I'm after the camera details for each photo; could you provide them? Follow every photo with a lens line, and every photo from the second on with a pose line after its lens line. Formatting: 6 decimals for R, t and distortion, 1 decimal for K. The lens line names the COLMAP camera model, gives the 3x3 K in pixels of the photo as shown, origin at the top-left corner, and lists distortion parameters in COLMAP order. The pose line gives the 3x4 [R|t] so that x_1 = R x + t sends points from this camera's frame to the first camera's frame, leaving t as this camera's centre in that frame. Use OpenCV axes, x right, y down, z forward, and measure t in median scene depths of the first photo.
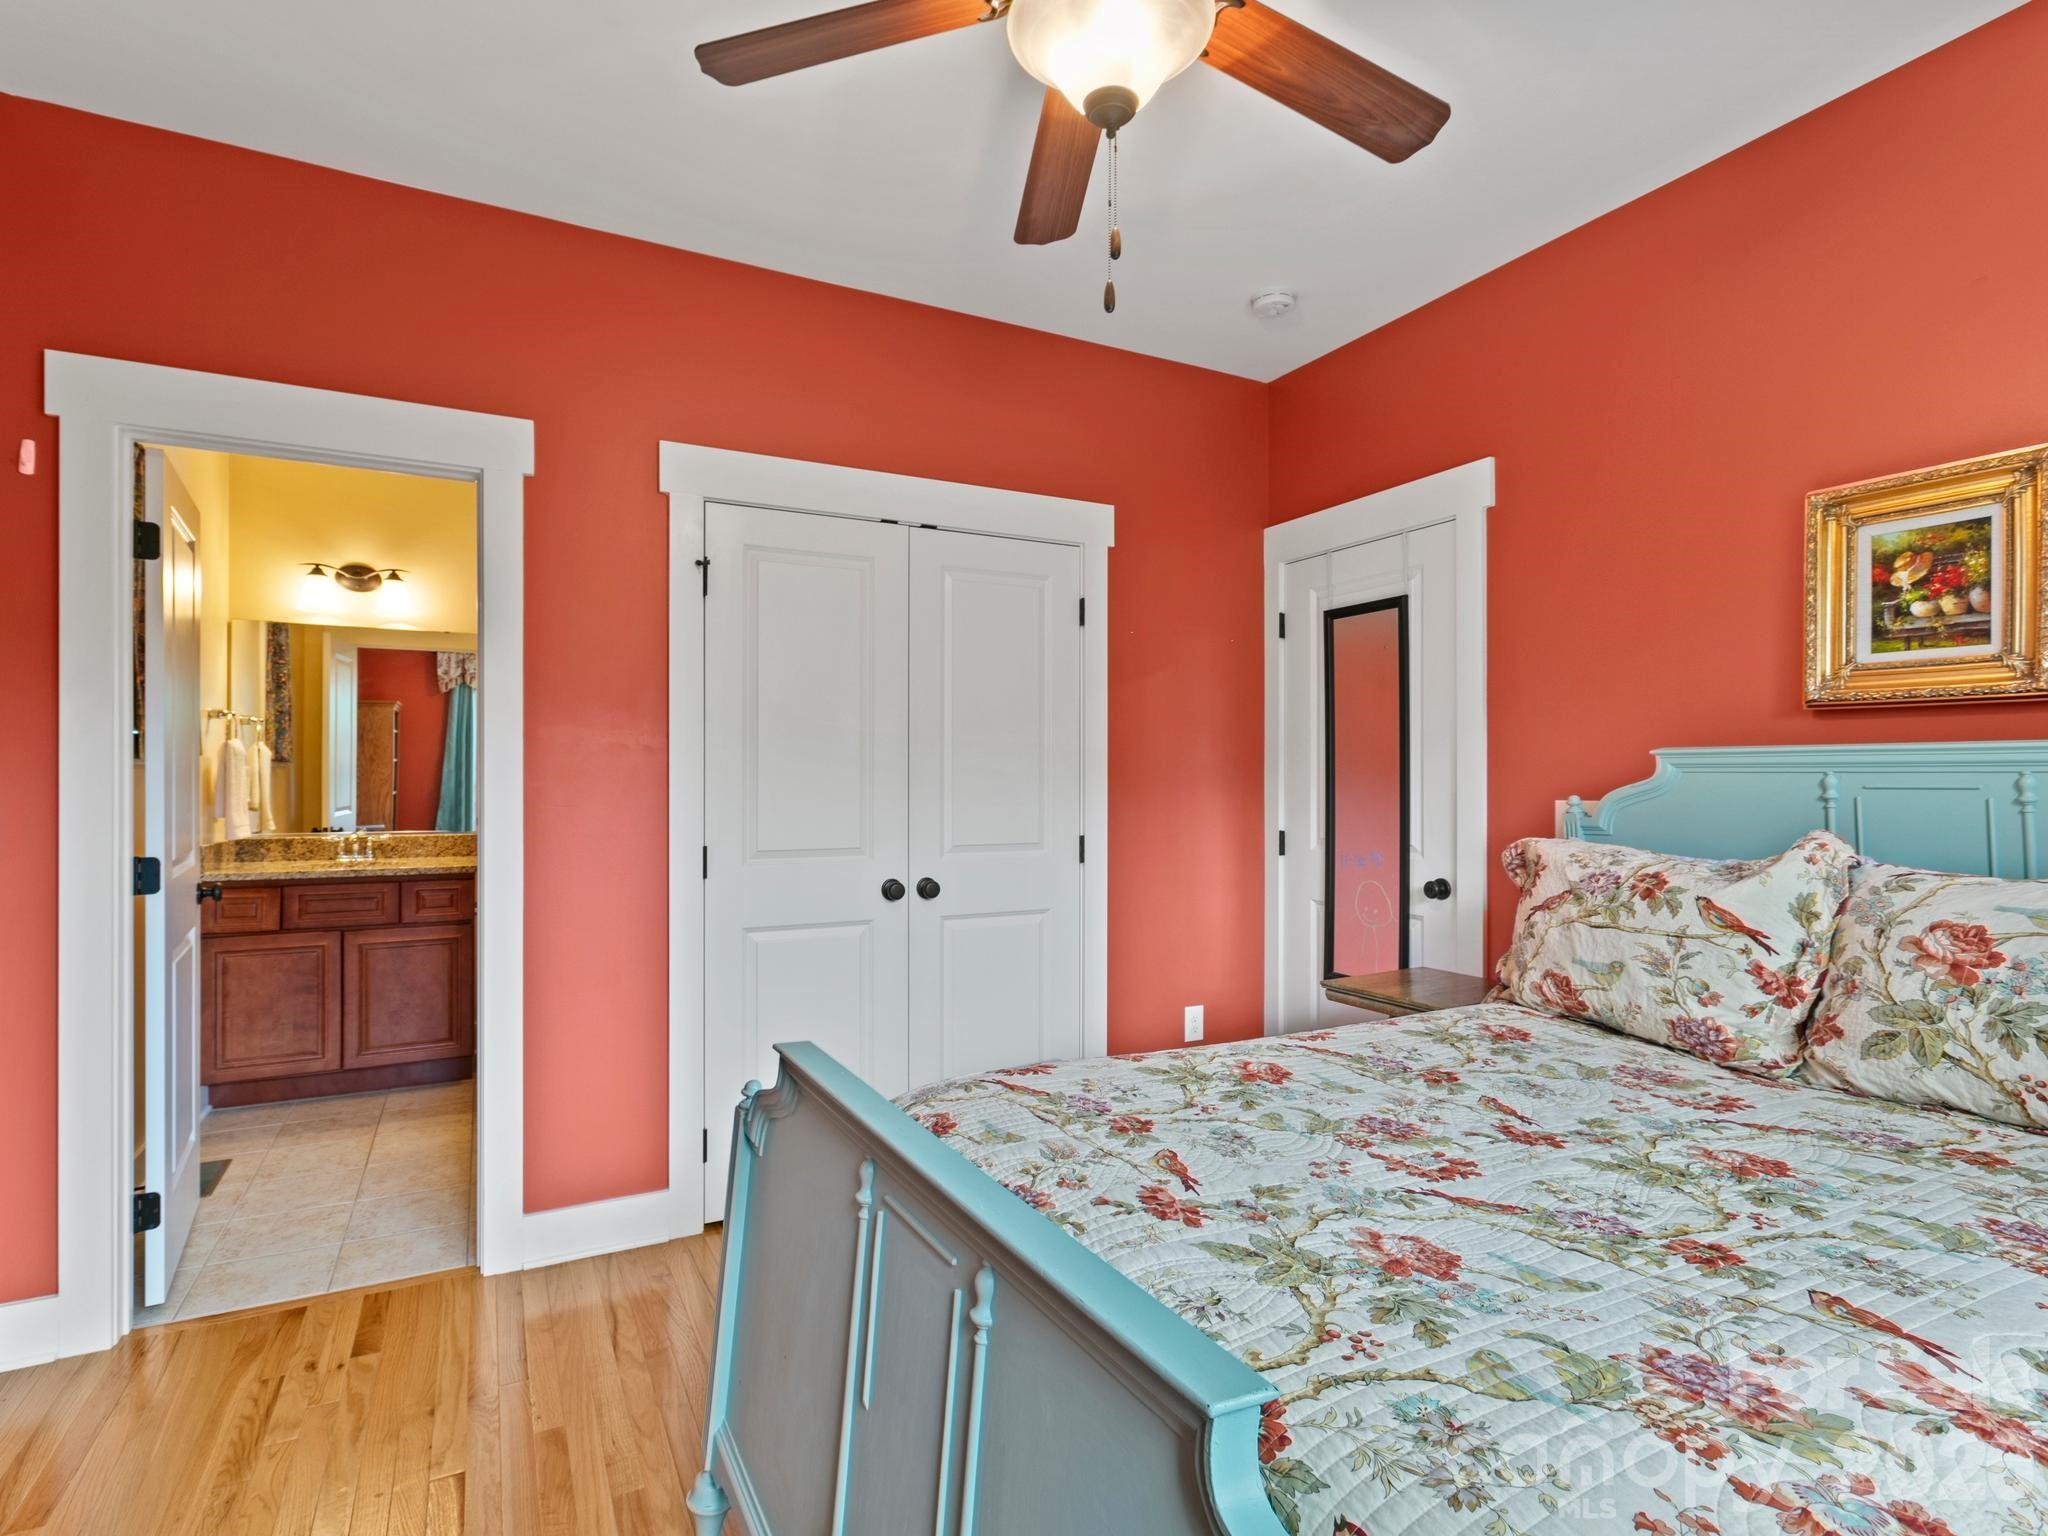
lens RADIAL K [[1040.3, 0, 1011.4], [0, 1040.3, 772.5], [0, 0, 1]] dist [-0.000812, 0.001430]
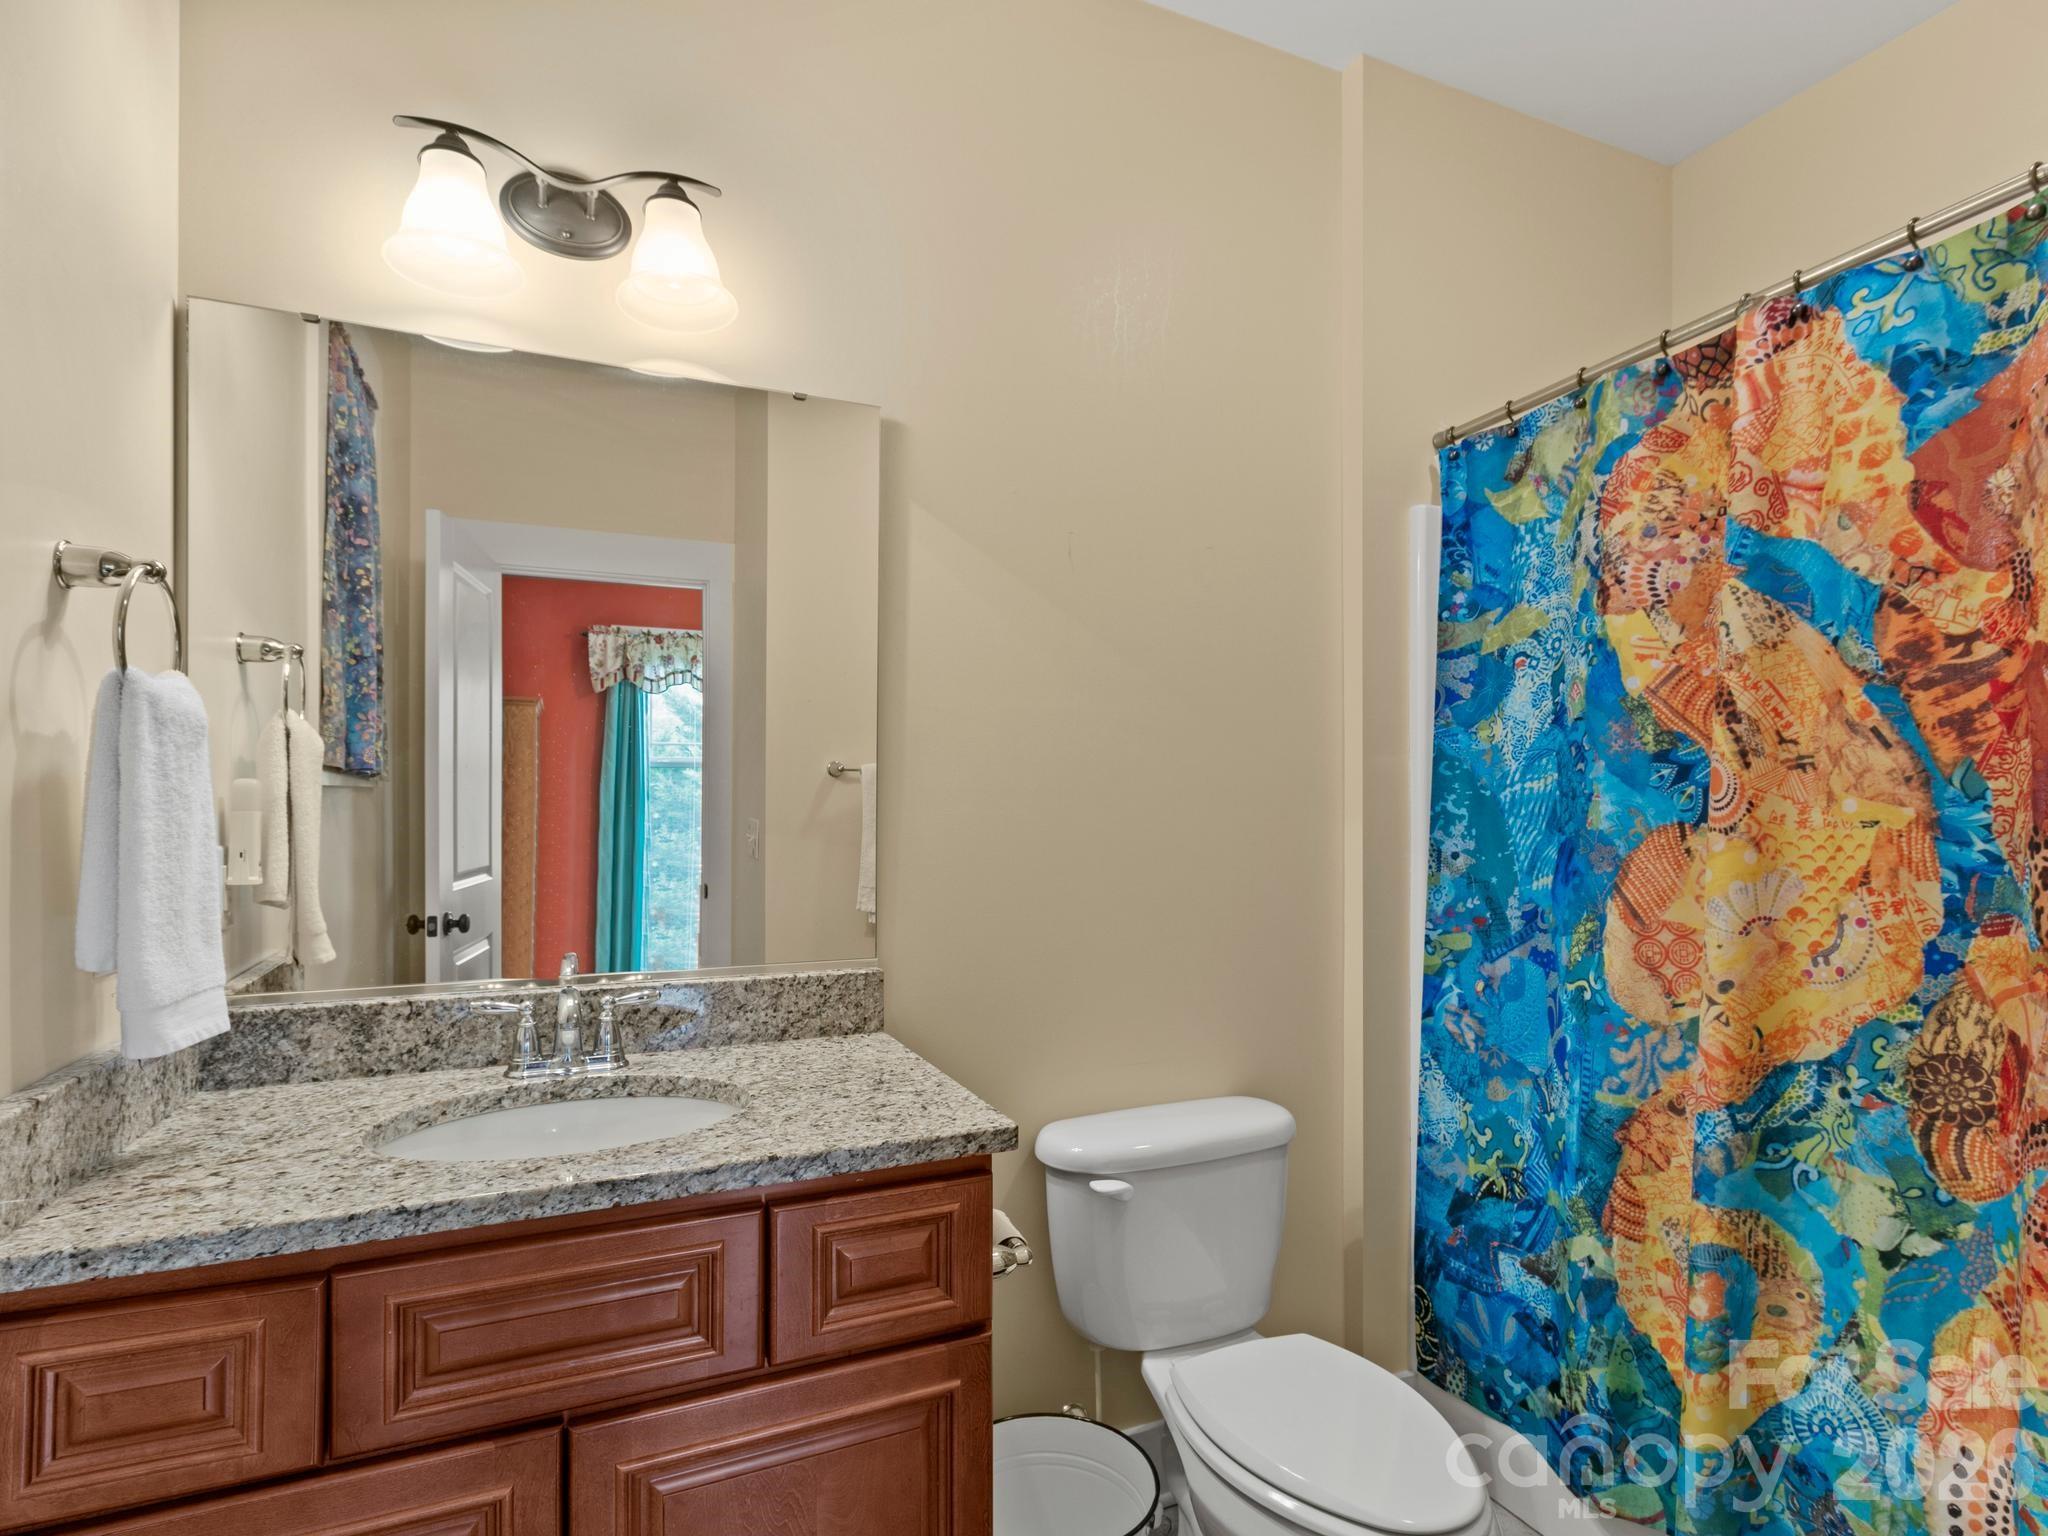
lens RADIAL K [[1040.3, 0, 995.1], [0, 1040.3, 806.3], [0, 0, 1]] dist [-0.000812, 0.001430]
pose [[0.996600, -0.004155, -0.082285, -0.455884], [0.003940, 0.999988, -0.002785, 0.004366], [0.082296, 0.002452, 0.996605, 0.667771]]
